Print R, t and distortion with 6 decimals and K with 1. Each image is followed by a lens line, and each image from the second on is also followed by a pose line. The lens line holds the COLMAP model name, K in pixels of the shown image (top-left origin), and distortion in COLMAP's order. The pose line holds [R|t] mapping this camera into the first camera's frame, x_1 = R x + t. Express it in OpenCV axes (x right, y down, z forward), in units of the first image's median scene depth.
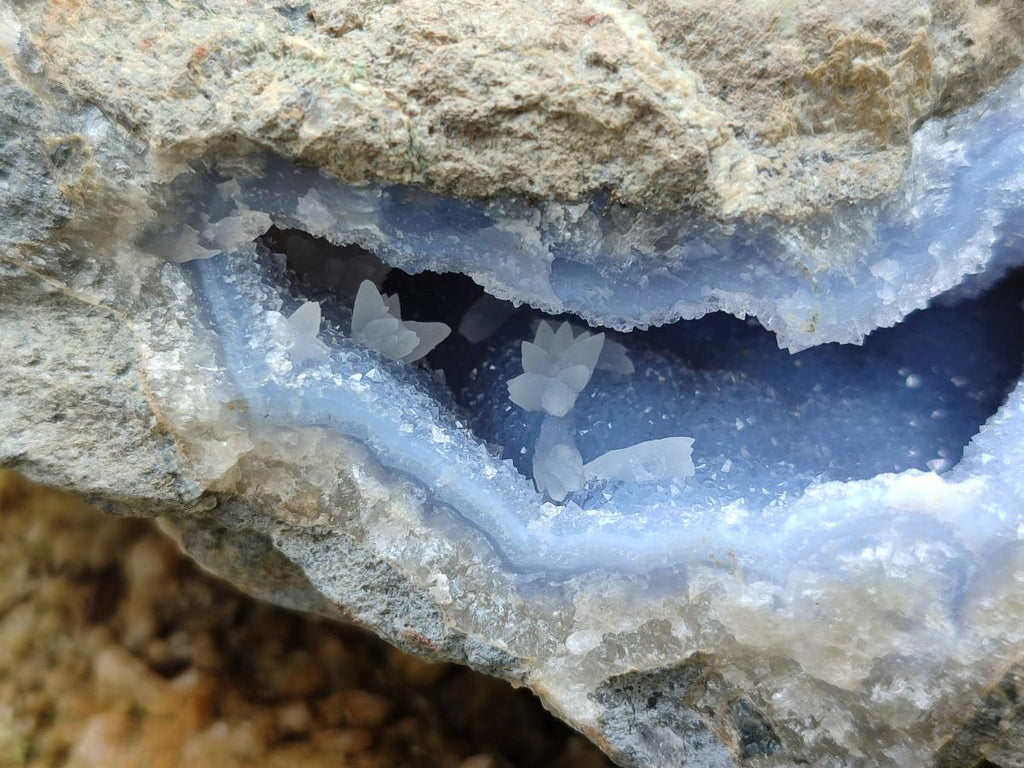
lens RADIAL K [[1532.9, 0, 490.7], [0, 1532.9, 384.1], [0, 0, 1]] dist [0.246662, -1.678549]
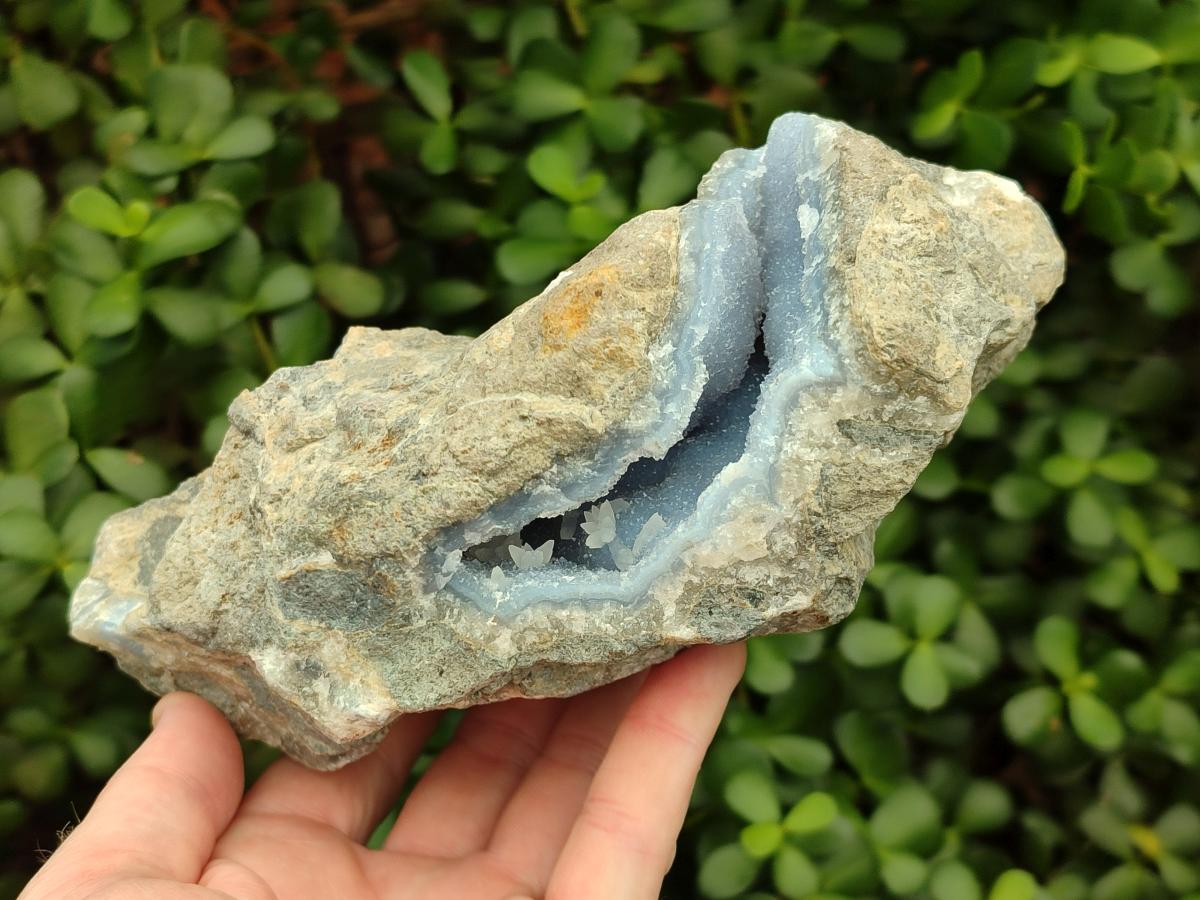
lens RADIAL K [[1796.4, 0, 575.1], [0, 1796.4, 450.1], [0, 0, 1]] dist [0.246662, -1.678549]
pose [[0.777907, -0.622560, -0.085320, 0.333285], [0.606168, 0.779242, -0.159192, 0.327047], [0.165592, 0.072118, 0.983554, -1.741461]]
